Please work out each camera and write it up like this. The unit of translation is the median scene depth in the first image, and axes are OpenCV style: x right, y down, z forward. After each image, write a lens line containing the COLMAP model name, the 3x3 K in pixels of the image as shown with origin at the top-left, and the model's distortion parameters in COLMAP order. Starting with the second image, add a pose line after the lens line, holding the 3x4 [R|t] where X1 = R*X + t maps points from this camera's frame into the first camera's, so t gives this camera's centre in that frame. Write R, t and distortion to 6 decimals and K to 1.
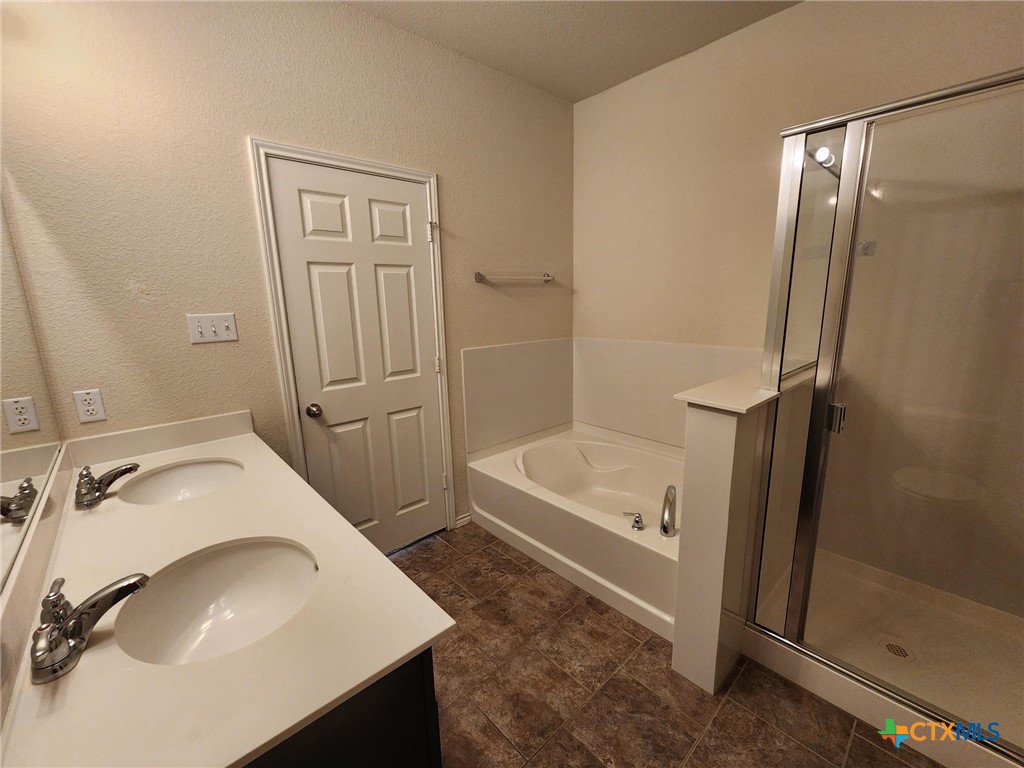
lens RADIAL K [[422.3, 0, 511.9], [0, 422.3, 386.2], [0, 0, 1]] dist [-0.000605, 0.000586]
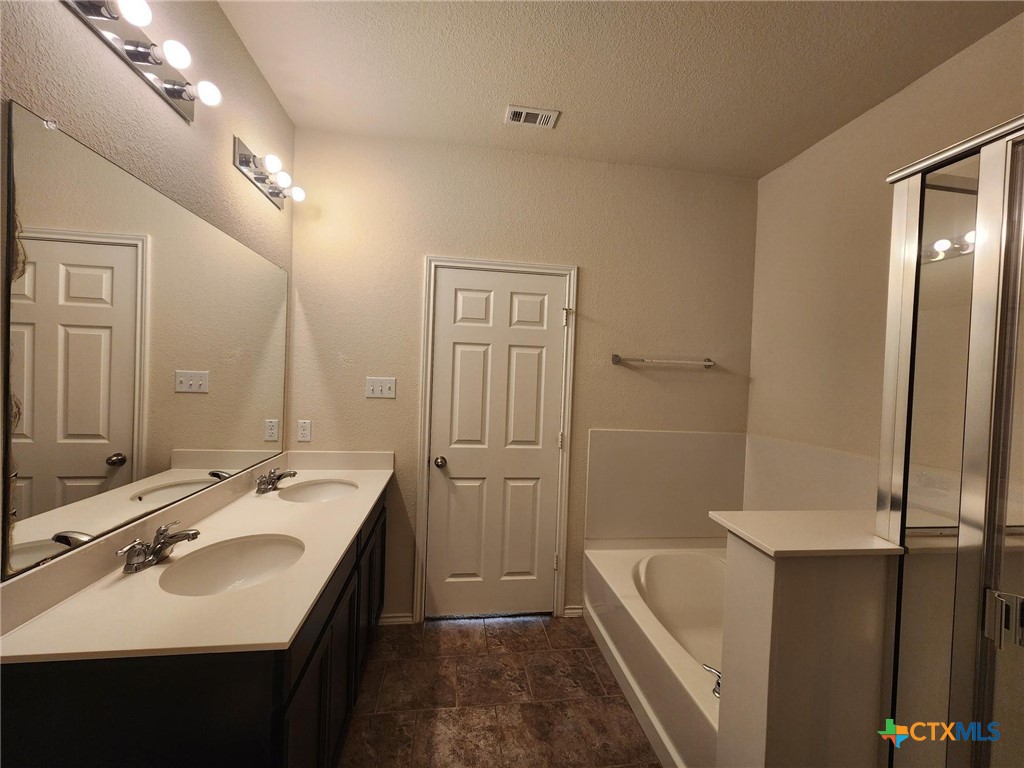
lens RADIAL K [[422.3, 0, 512.4], [0, 422.3, 386.2], [0, 0, 1]] dist [-0.000605, 0.000586]
pose [[0.827221, 0.068615, -0.557671, 0.329461], [-0.171501, 0.975985, -0.134313, -0.024932], [0.535063, 0.206748, 0.819123, 0.080011]]
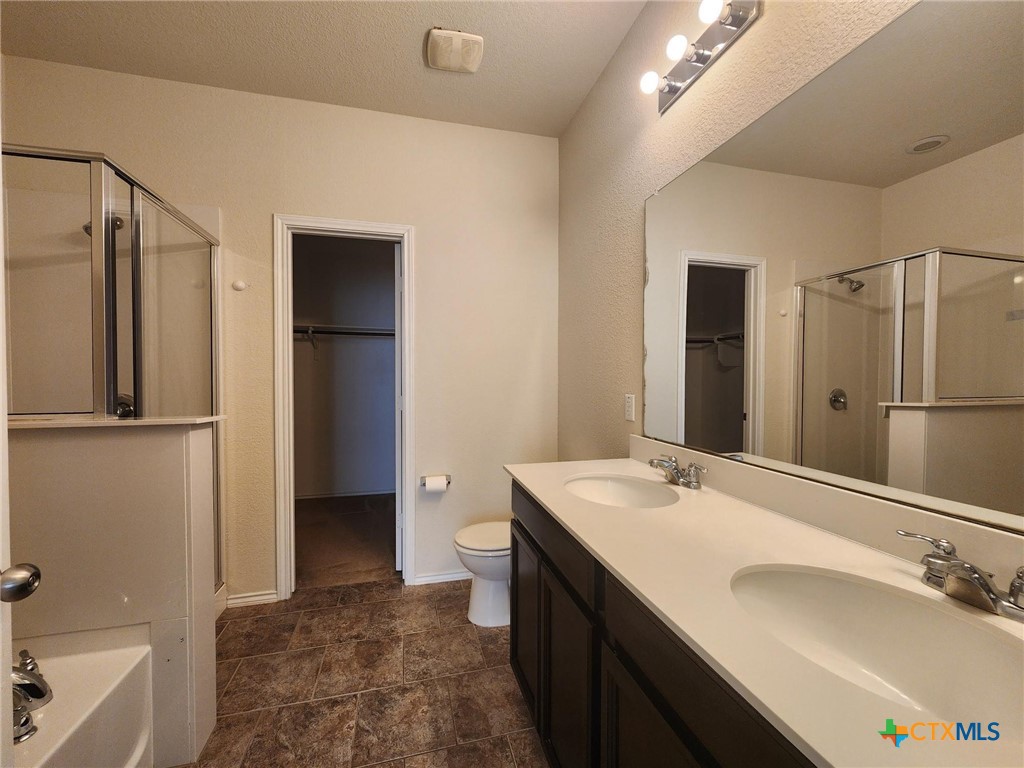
lens RADIAL K [[422.3, 0, 510.1], [0, 422.3, 381.6], [0, 0, 1]] dist [-0.000605, 0.000586]
pose [[-0.881011, 0.016214, 0.472818, -0.424995], [0.117745, 0.975480, 0.185944, -0.098630], [-0.458209, 0.219491, -0.861318, 0.969006]]
